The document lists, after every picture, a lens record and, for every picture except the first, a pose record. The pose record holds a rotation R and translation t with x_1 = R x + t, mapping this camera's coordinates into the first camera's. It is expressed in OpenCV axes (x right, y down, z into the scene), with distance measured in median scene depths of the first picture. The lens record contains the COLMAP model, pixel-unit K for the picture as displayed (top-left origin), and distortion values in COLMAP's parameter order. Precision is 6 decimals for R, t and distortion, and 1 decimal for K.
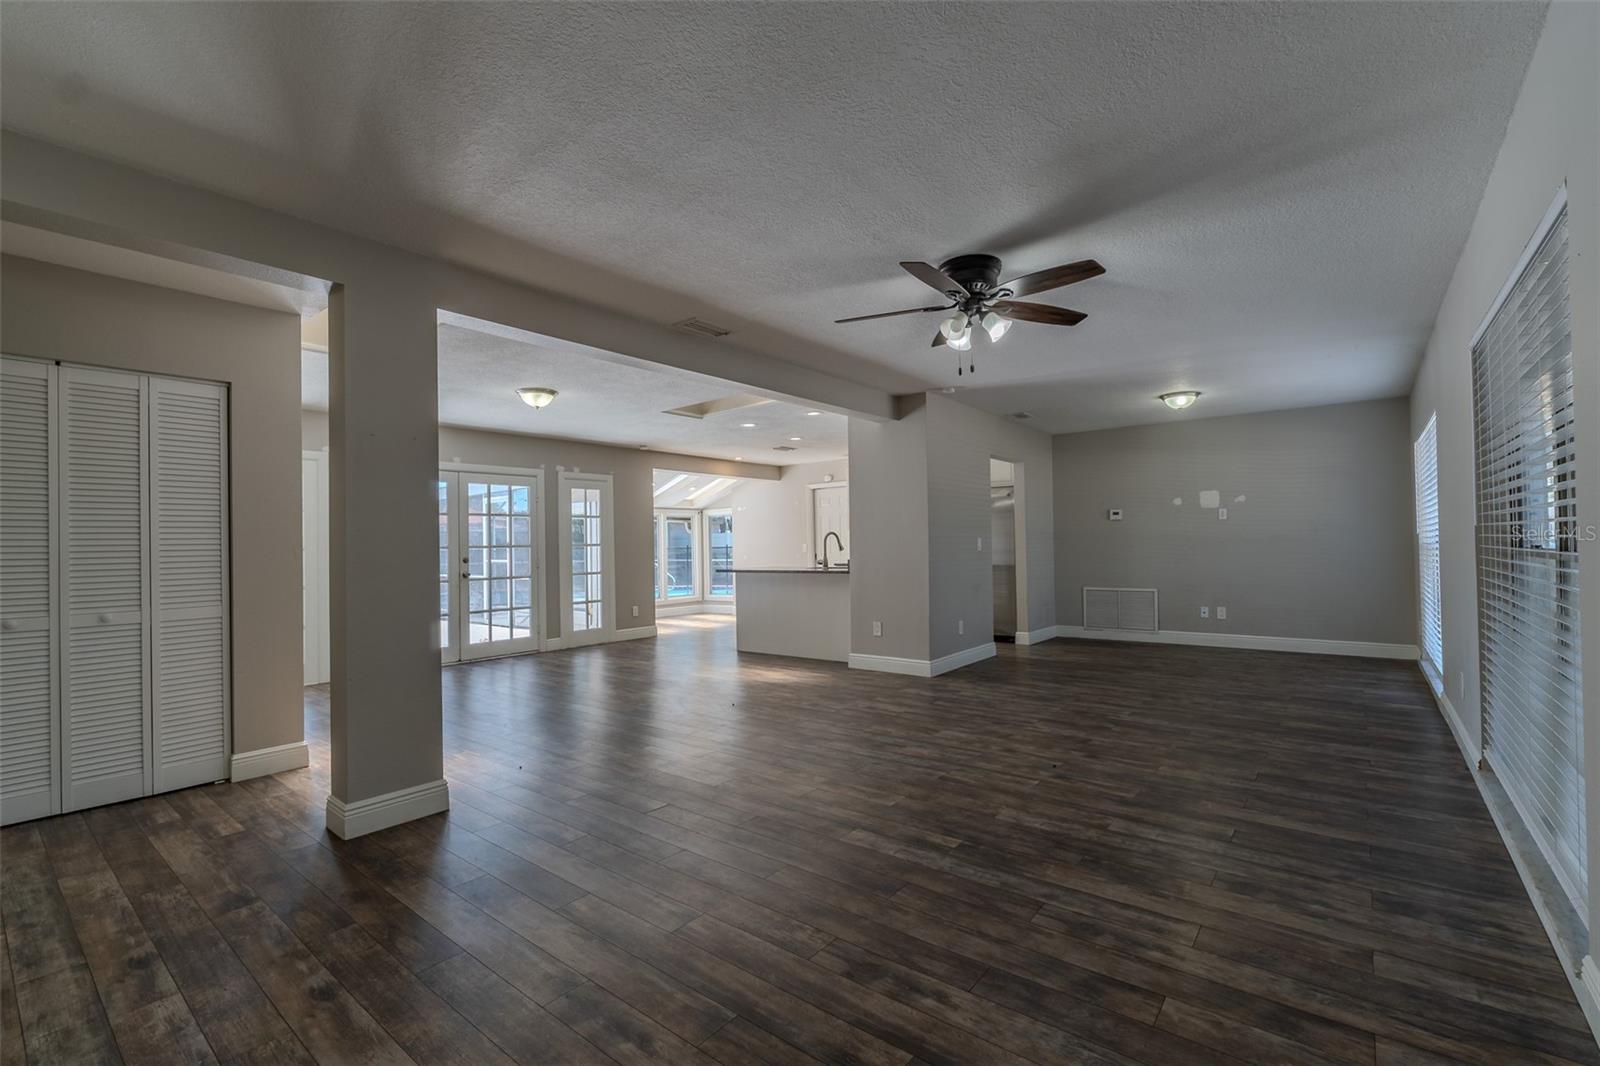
lens RADIAL K [[697.8, 0, 801.0], [0, 697.8, 537.5], [0, 0, 1]] dist [-0.010092, 0.000211]
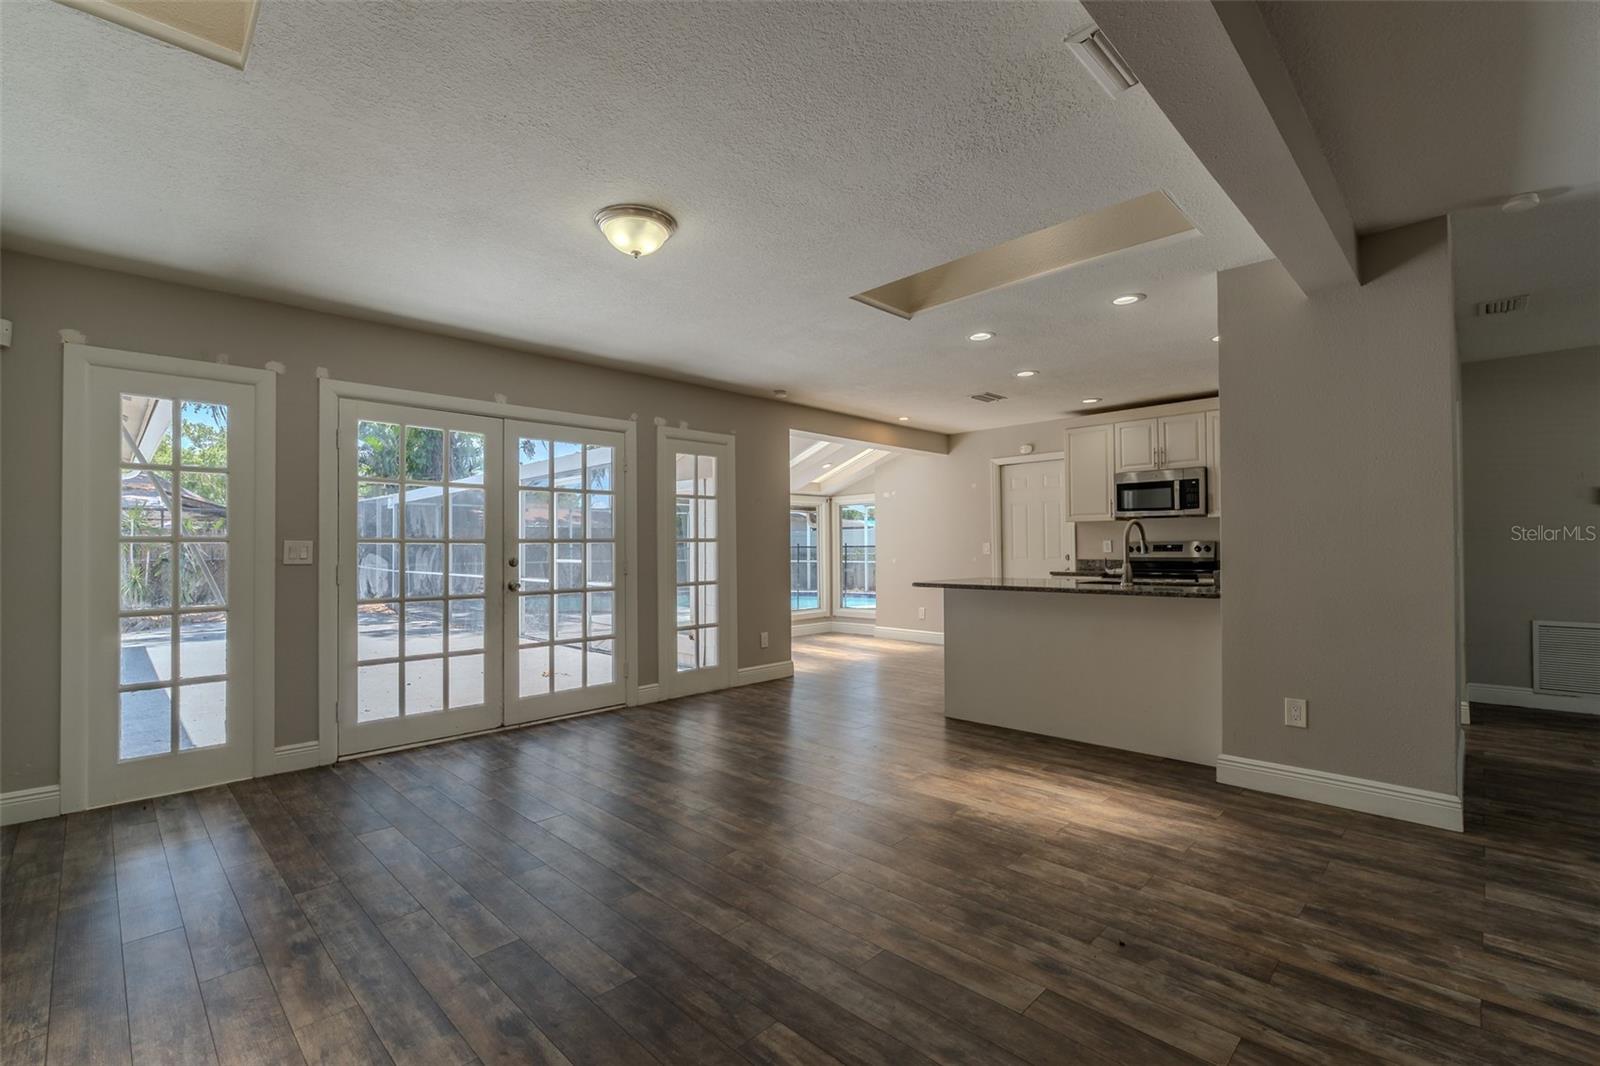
lens RADIAL K [[699.4, 0, 803.6], [0, 699.4, 540.6], [0, 0, 1]] dist [-0.005713, -0.000488]
pose [[0.995191, 0.009771, -0.097466, -0.282236], [-0.009288, 0.999942, 0.005400, 0.013049], [0.097514, -0.004469, 0.995224, 0.697263]]
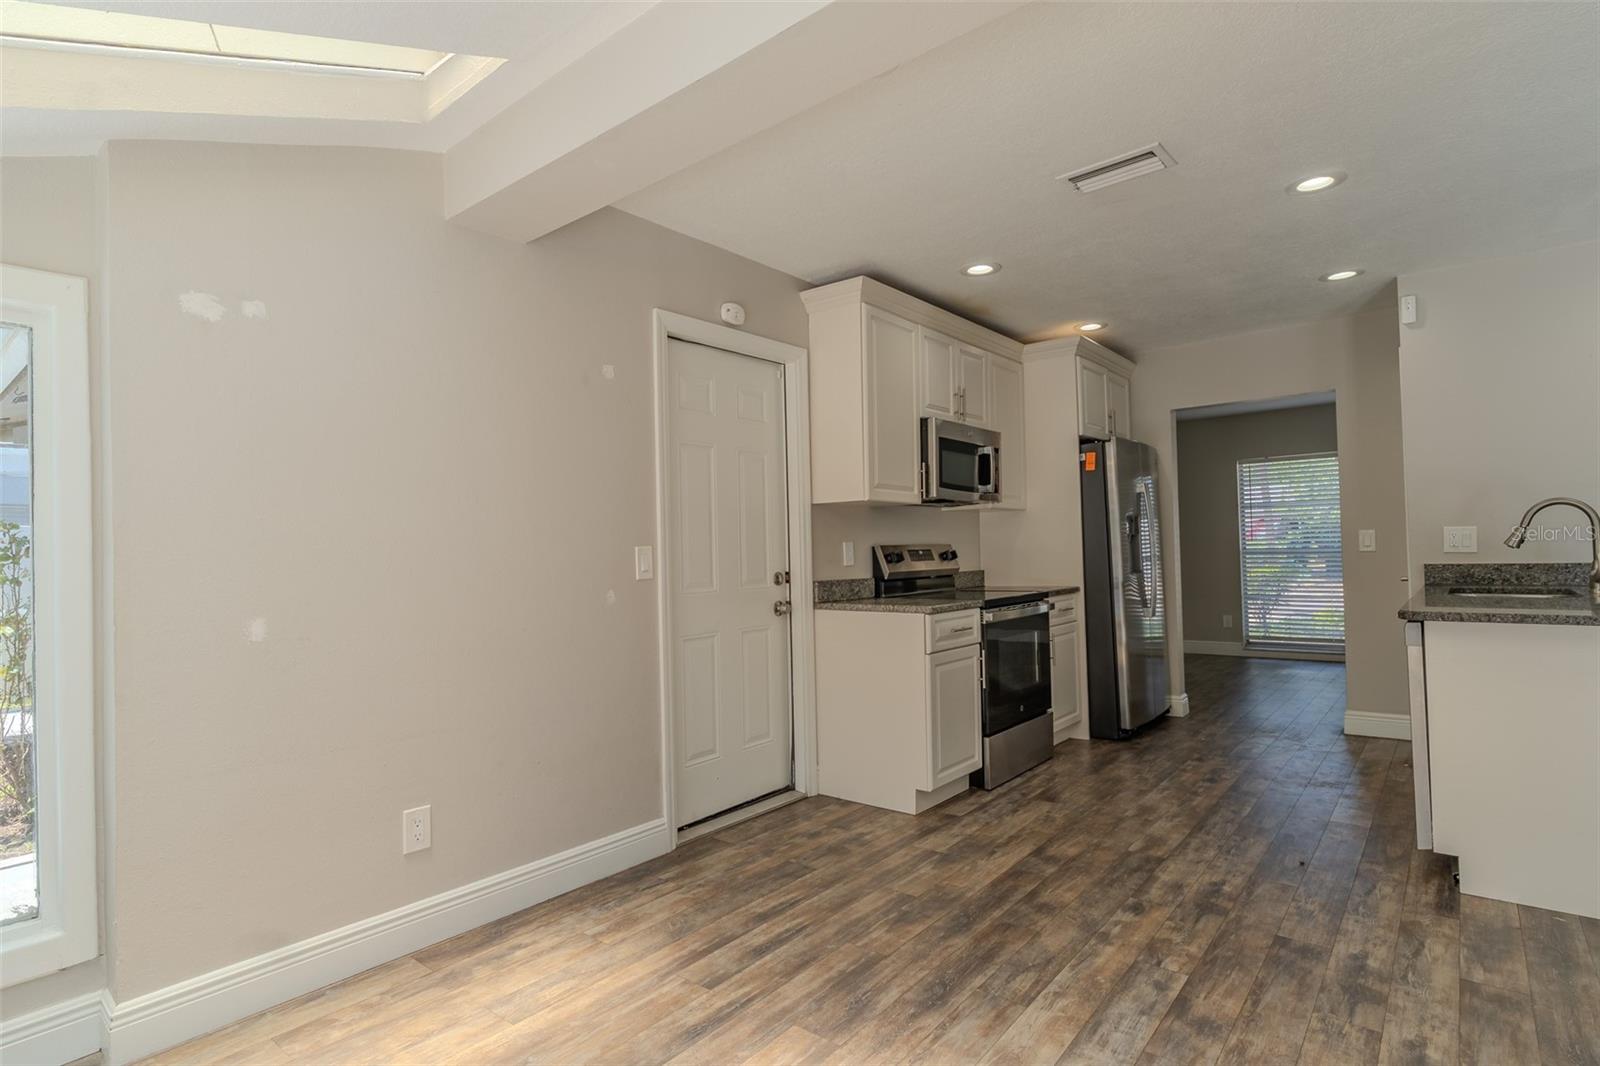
lens RADIAL K [[810.6, 0, 798.6], [0, 810.6, 539.5], [0, 0, 1]] dist [-0.000347, -0.001687]
pose [[0.017699, 0.032715, 0.999308, -0.705026], [0.007354, 0.999433, -0.032849, 0.043180], [-0.999816, 0.007931, 0.017449, 2.396213]]
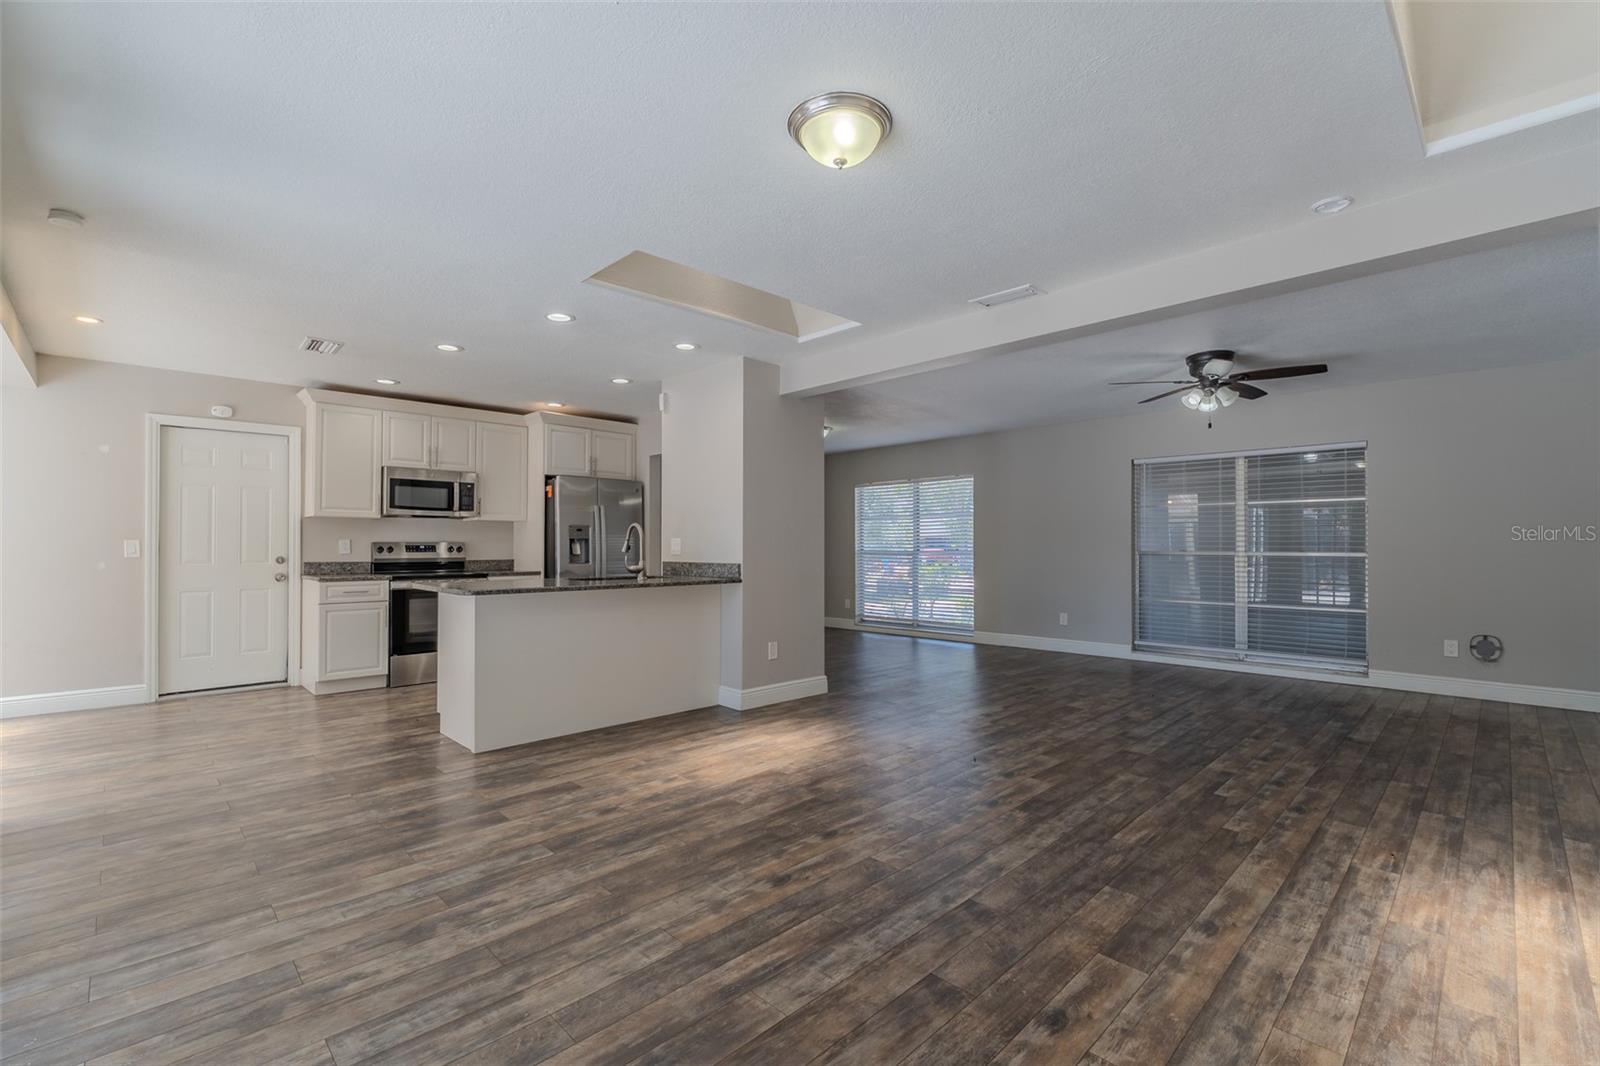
lens RADIAL K [[691.8, 0, 795.8], [0, 691.8, 541.0], [0, 0, 1]] dist [-0.008566, 0.000100]
pose [[0.123076, 0.025872, 0.992060, -0.994700], [-0.016301, 0.999578, -0.024046, 0.035898], [-0.992263, -0.013212, 0.123446, 1.295751]]
